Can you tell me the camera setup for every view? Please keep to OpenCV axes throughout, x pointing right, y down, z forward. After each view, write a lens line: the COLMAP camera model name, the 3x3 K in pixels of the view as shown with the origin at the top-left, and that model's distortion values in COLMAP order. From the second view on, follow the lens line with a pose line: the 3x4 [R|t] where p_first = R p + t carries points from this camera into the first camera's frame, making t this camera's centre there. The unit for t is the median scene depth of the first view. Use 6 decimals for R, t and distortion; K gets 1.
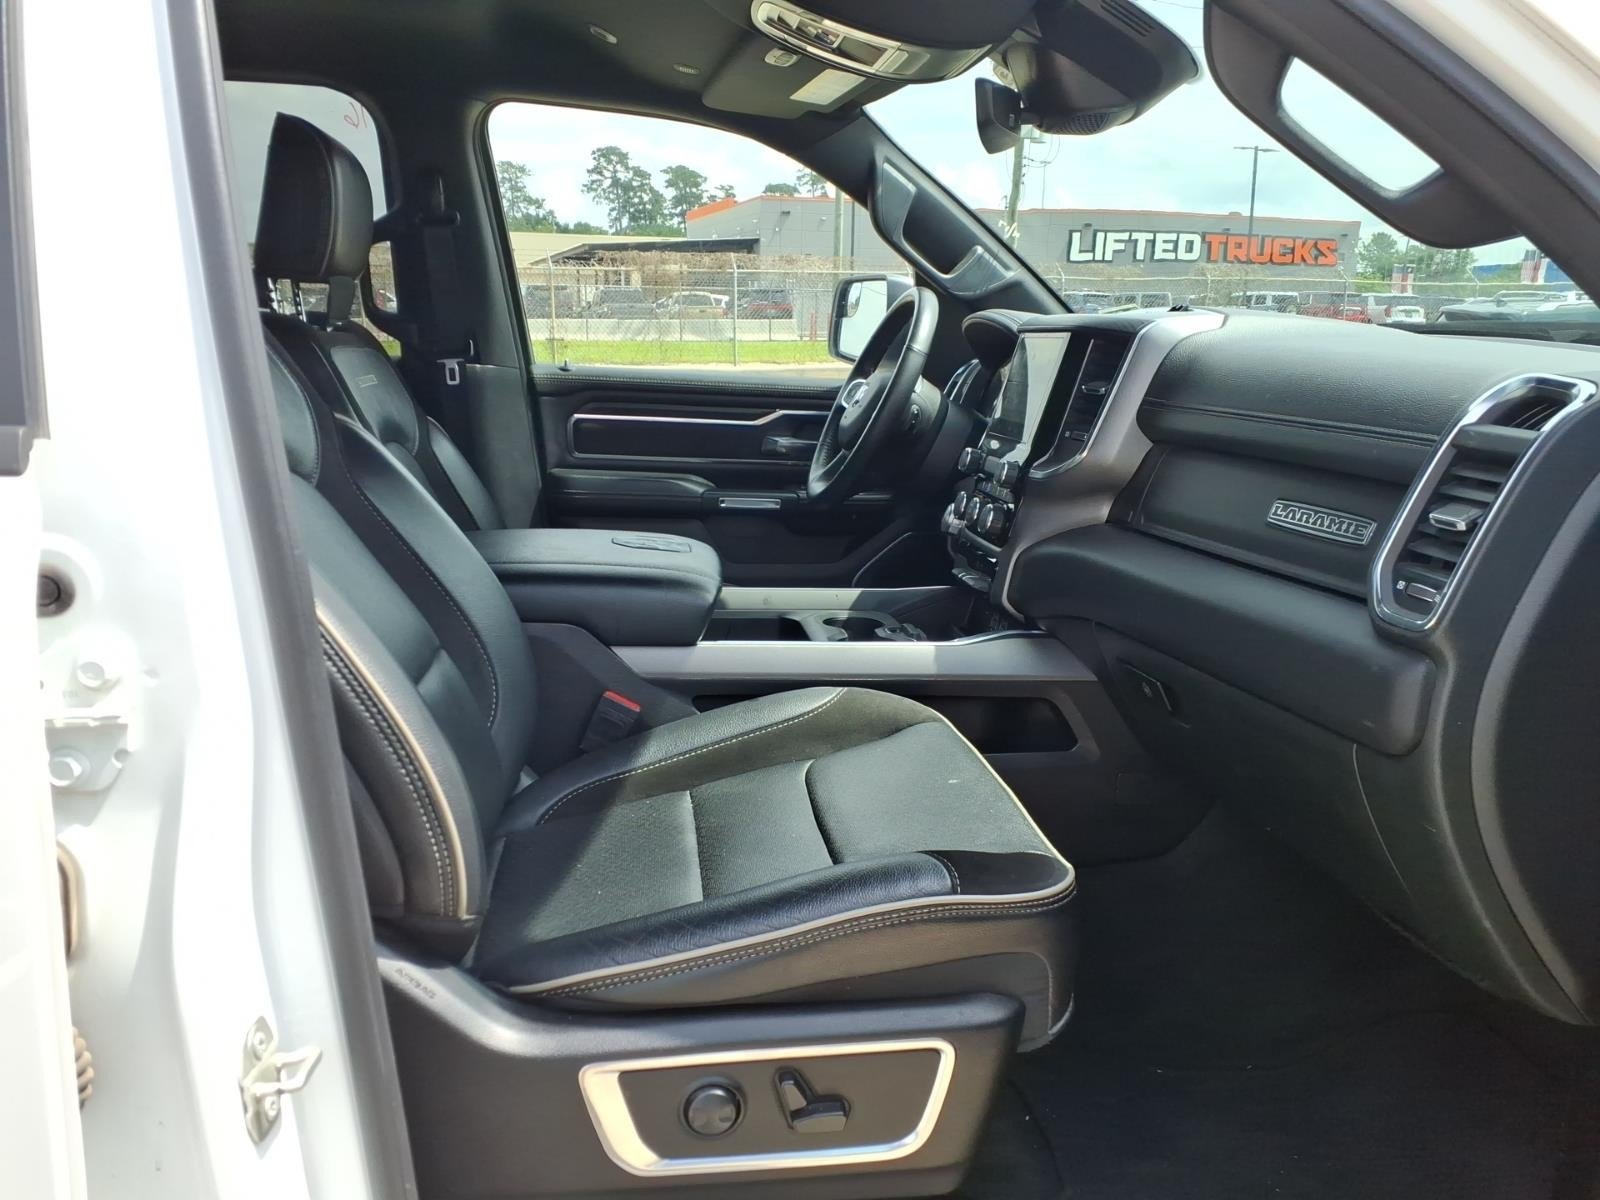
lens RADIAL K [[1341.8, 0, 800.0], [0, 1341.8, 600.0], [0, 0, 1]] dist [-0.001631, -0.098340]
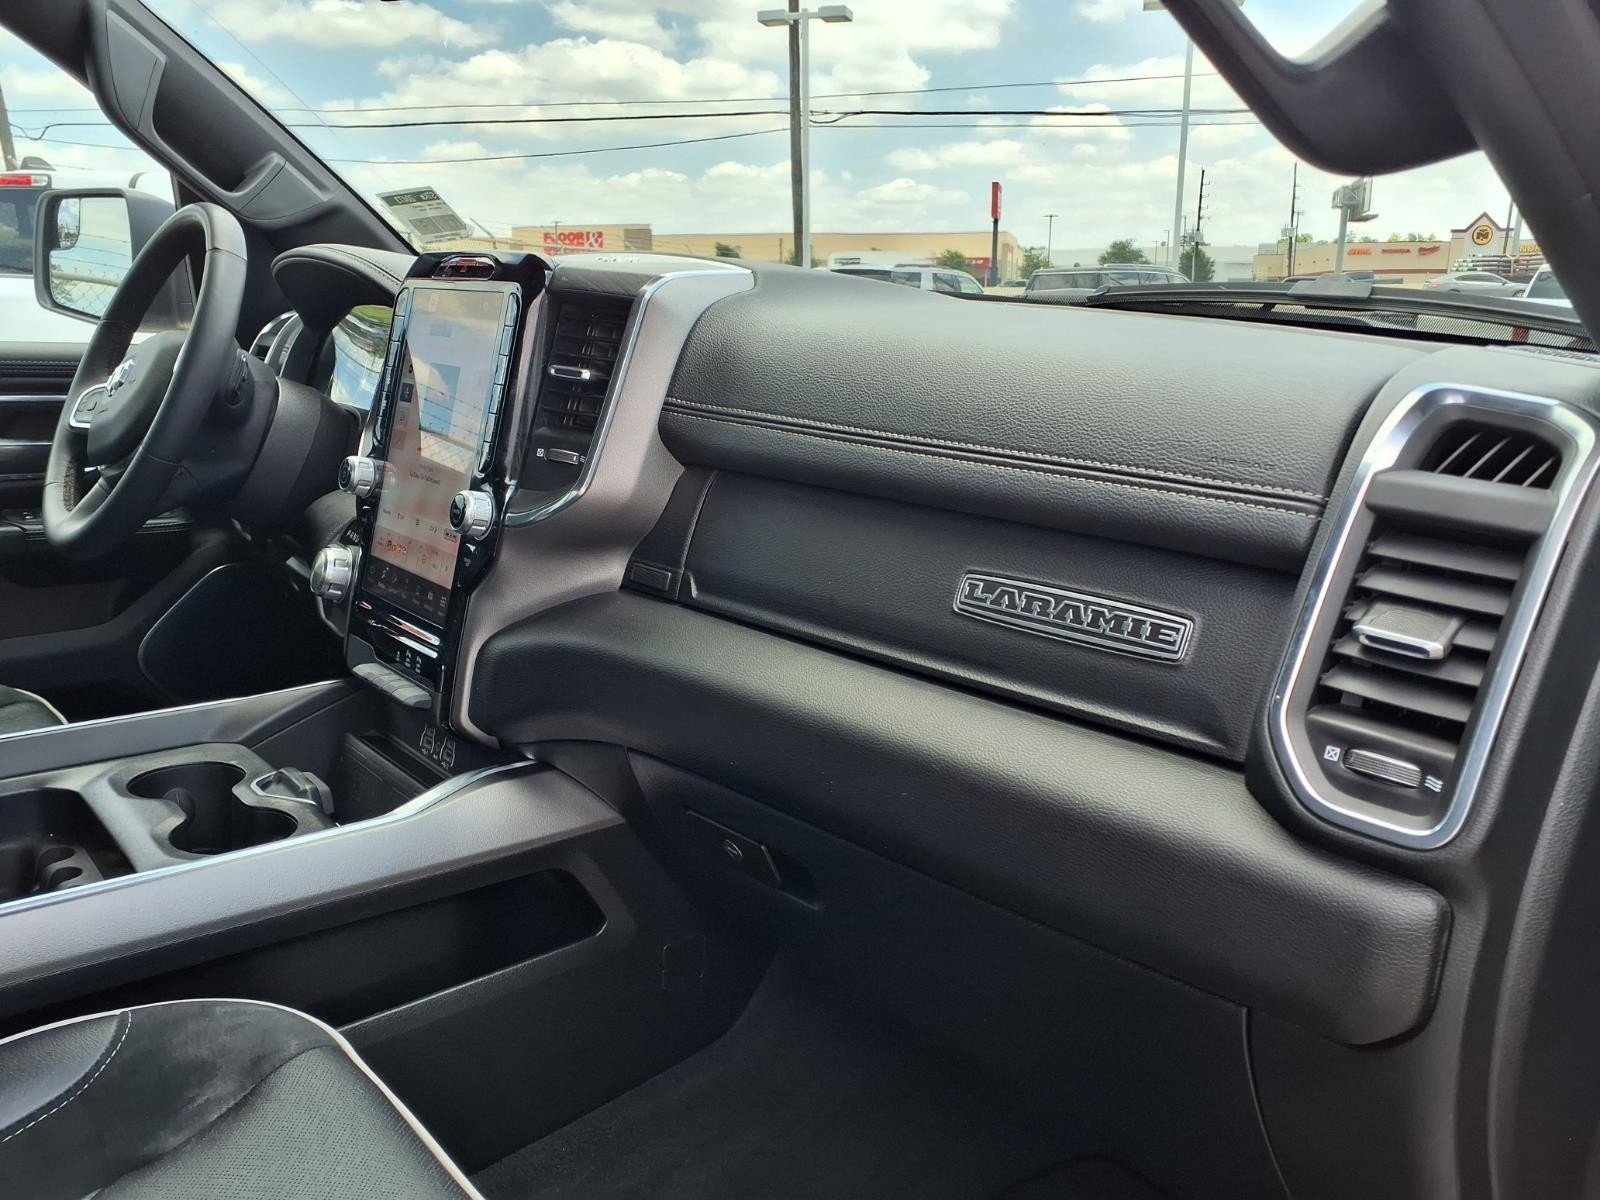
lens RADIAL K [[1380.3, 0, 792.8], [0, 1380.3, 568.3], [0, 0, 1]] dist [0.131716, -0.240444]
pose [[0.861921, -0.118580, 0.492981, -0.031653], [0.104799, 0.992938, 0.055607, -0.097787], [-0.496094, 0.003735, 0.868261, 0.376570]]
